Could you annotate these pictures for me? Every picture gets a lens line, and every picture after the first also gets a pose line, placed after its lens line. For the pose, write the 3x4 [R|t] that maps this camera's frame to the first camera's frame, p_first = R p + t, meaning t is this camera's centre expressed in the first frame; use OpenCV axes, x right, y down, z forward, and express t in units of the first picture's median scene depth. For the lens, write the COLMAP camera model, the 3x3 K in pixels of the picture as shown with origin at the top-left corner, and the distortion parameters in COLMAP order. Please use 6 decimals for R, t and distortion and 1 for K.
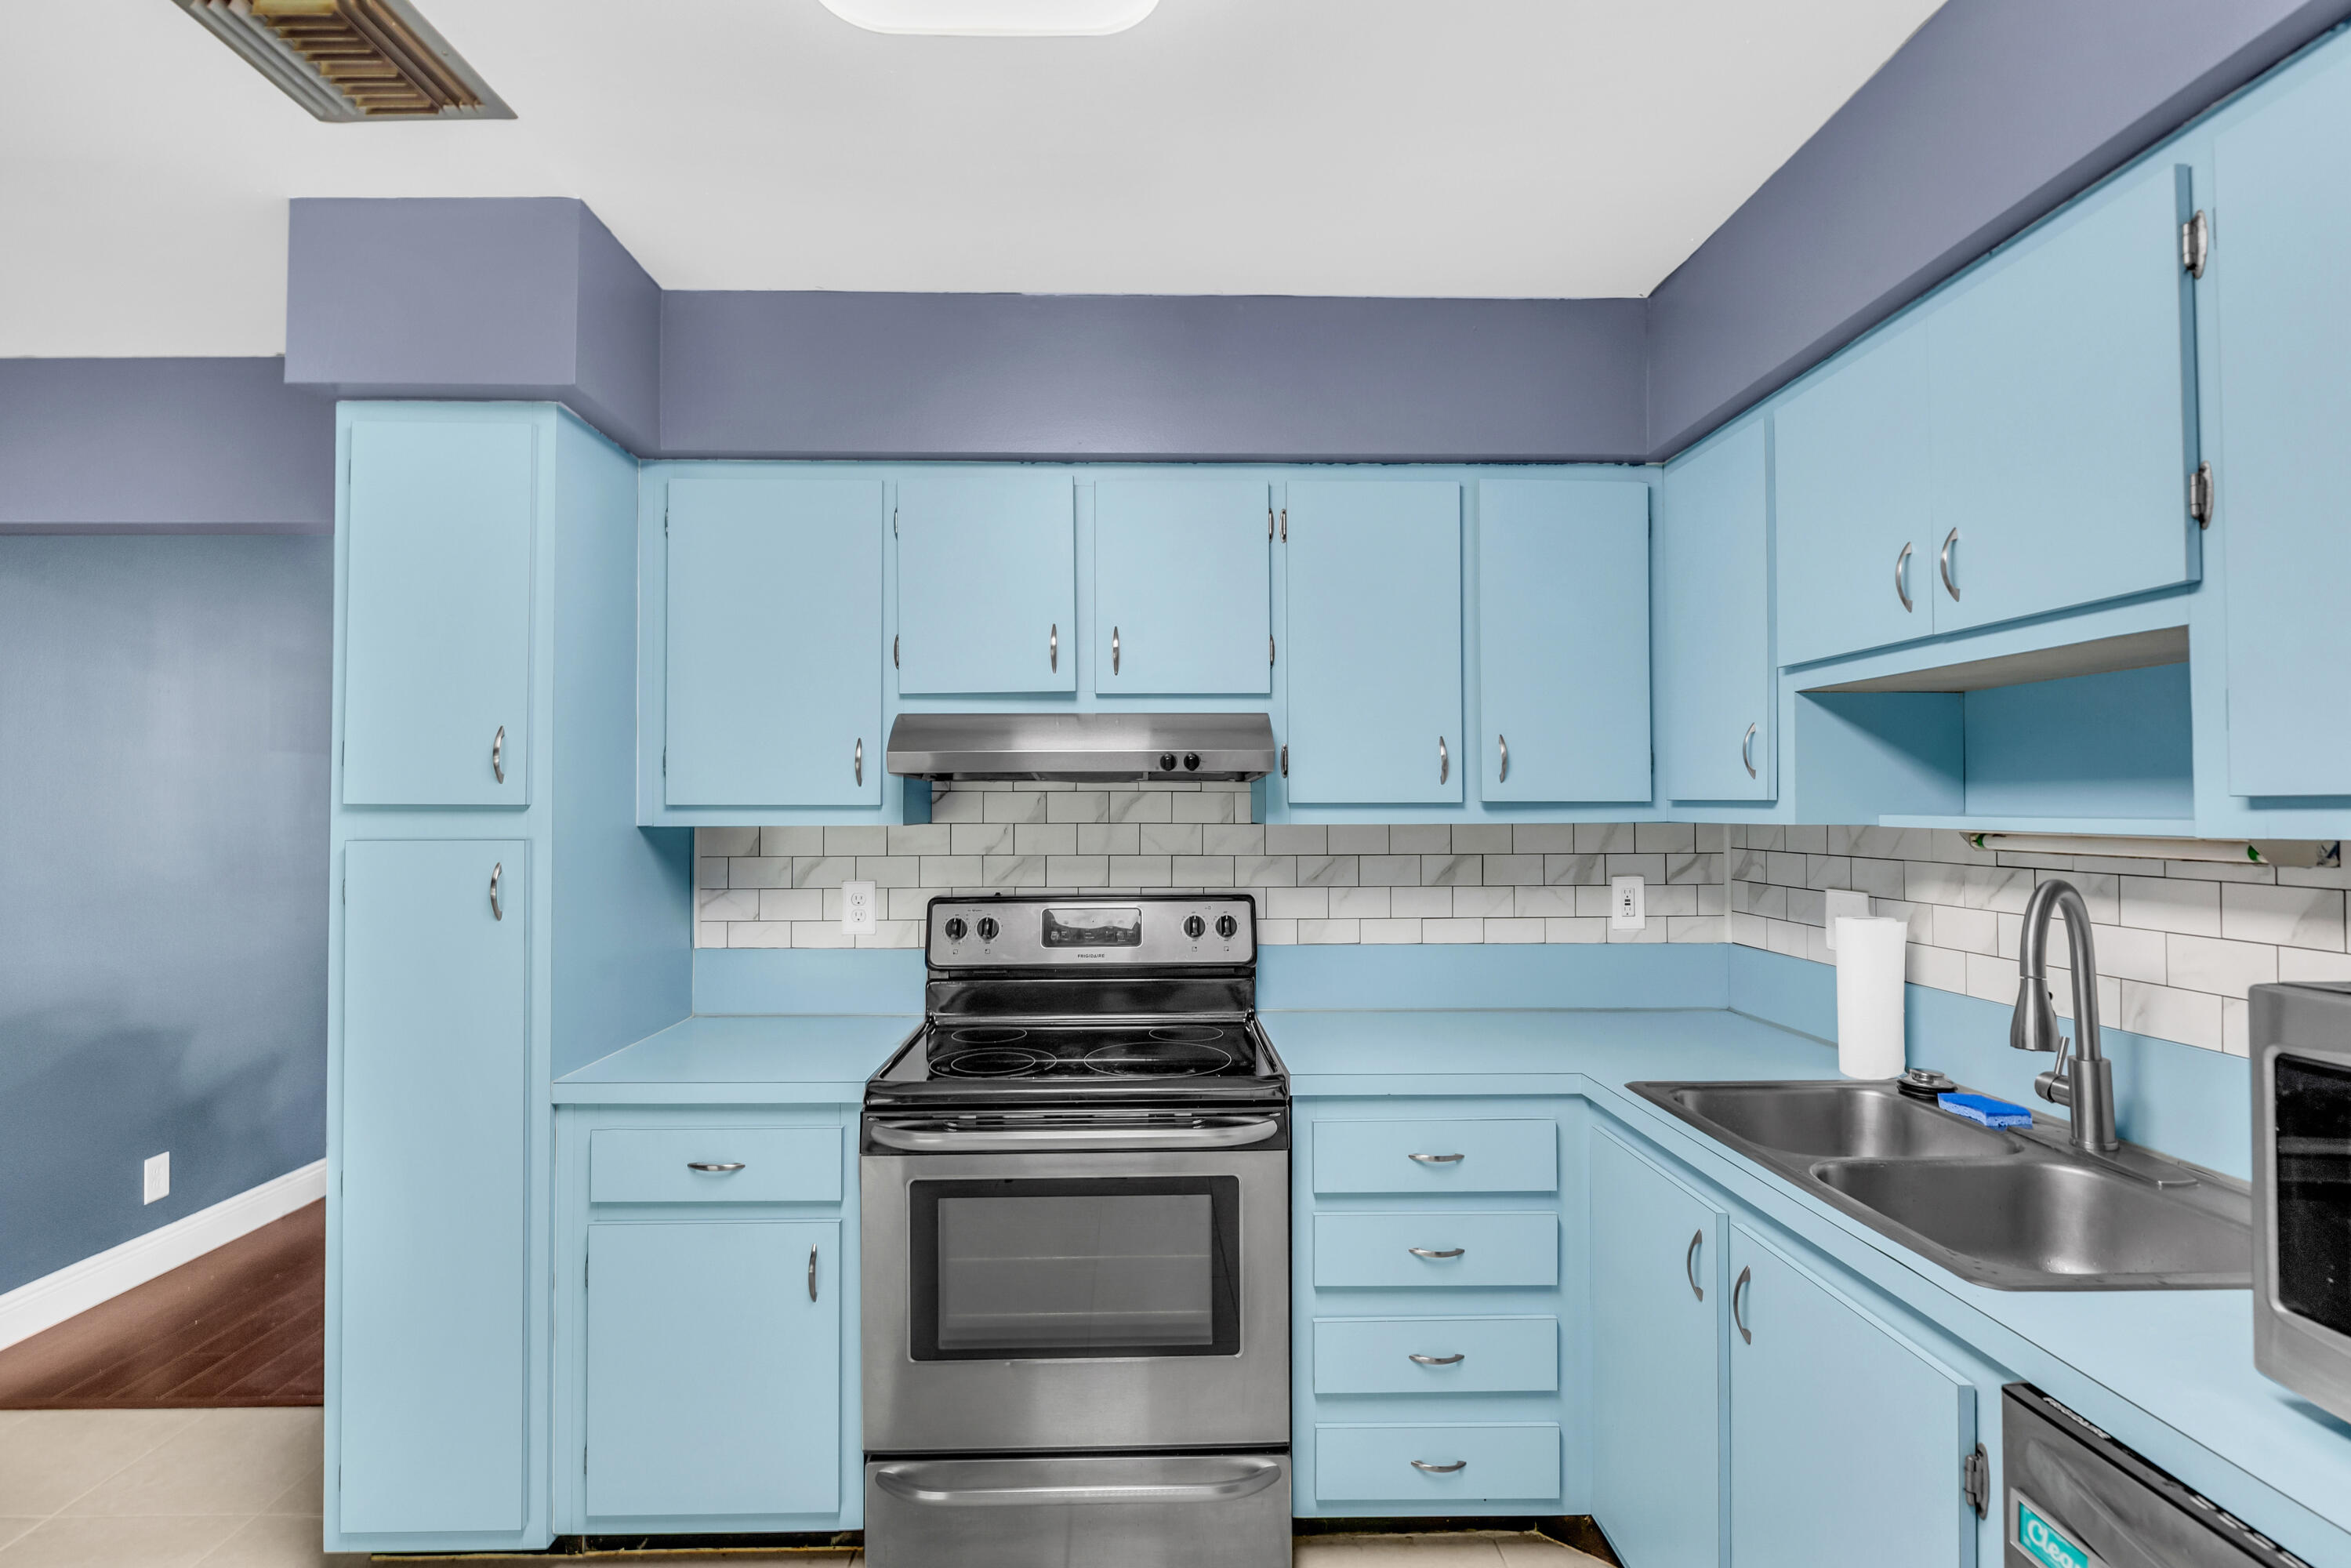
lens RADIAL K [[1113.3, 0, 1175.5], [0, 1113.3, 784.0], [0, 0, 1]] dist [-0.008317, 0.000181]
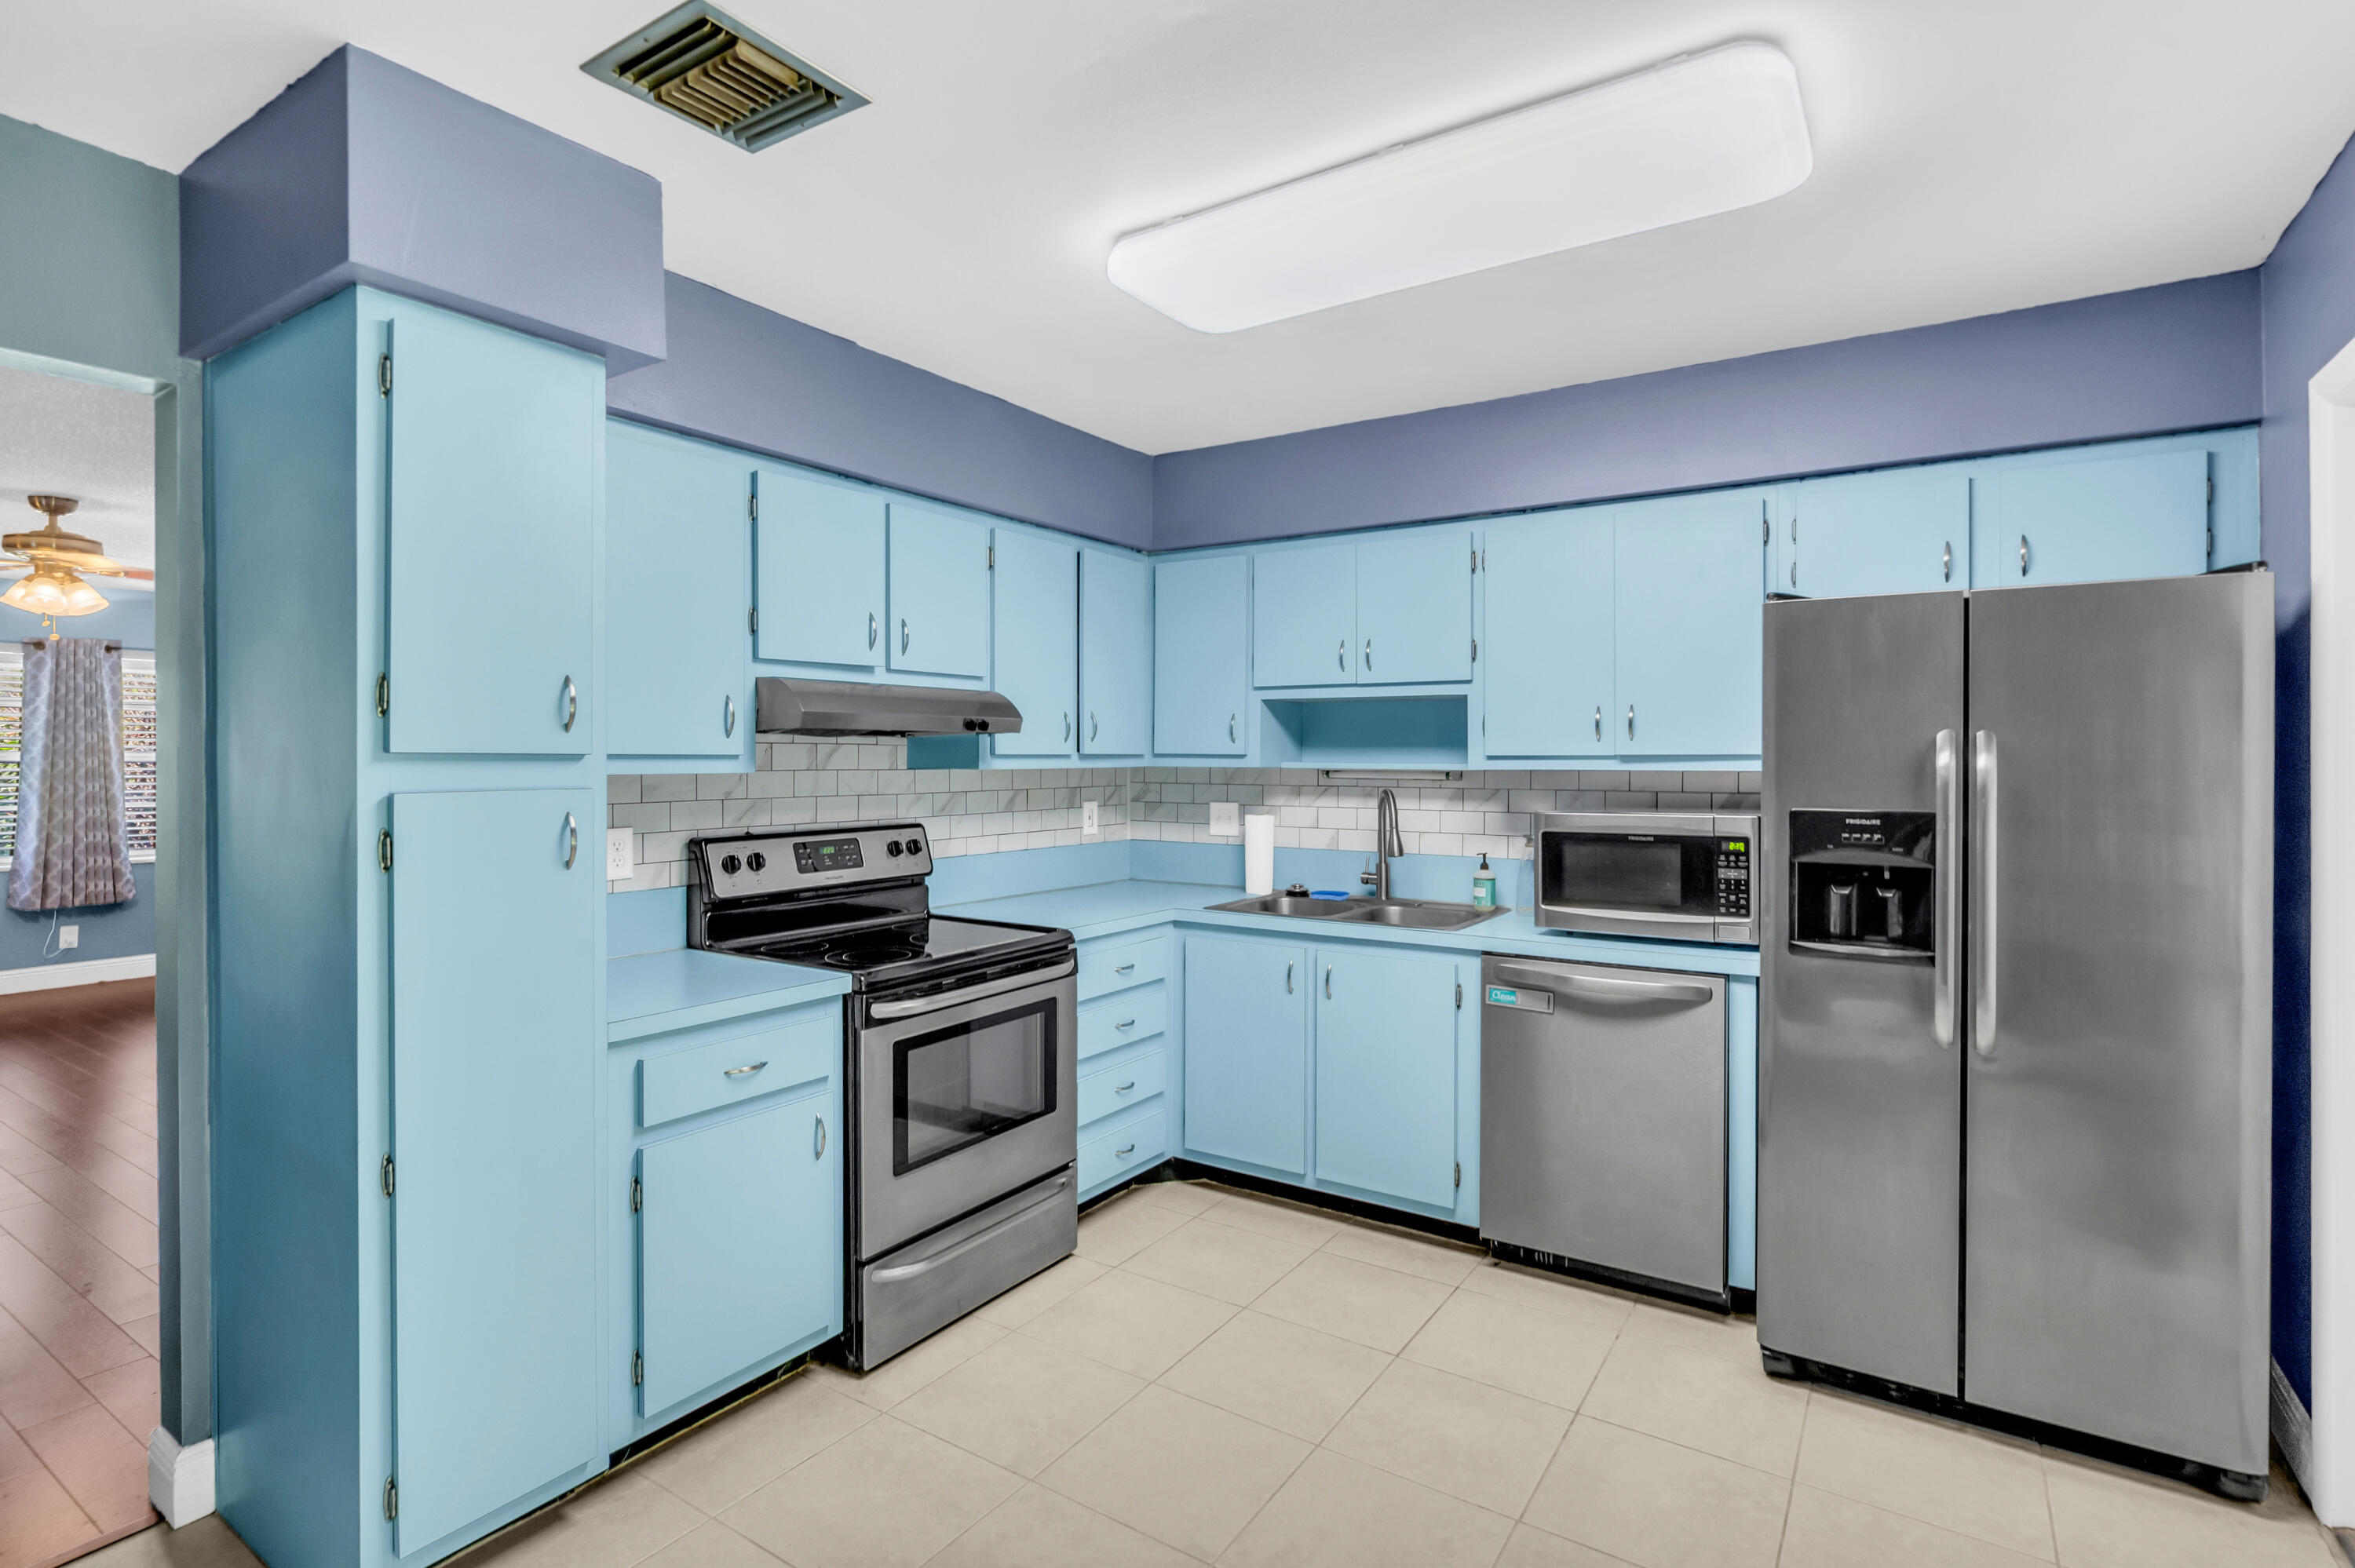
lens RADIAL K [[1124.0, 0, 1184.5], [0, 1124.0, 757.3], [0, 0, 1]] dist [0.002034, 0.000478]
pose [[0.575052, 0.002017, 0.818114, -0.943647], [-0.020242, 0.999726, 0.011764, -0.001277], [-0.817866, -0.023325, 0.574936, -0.031349]]
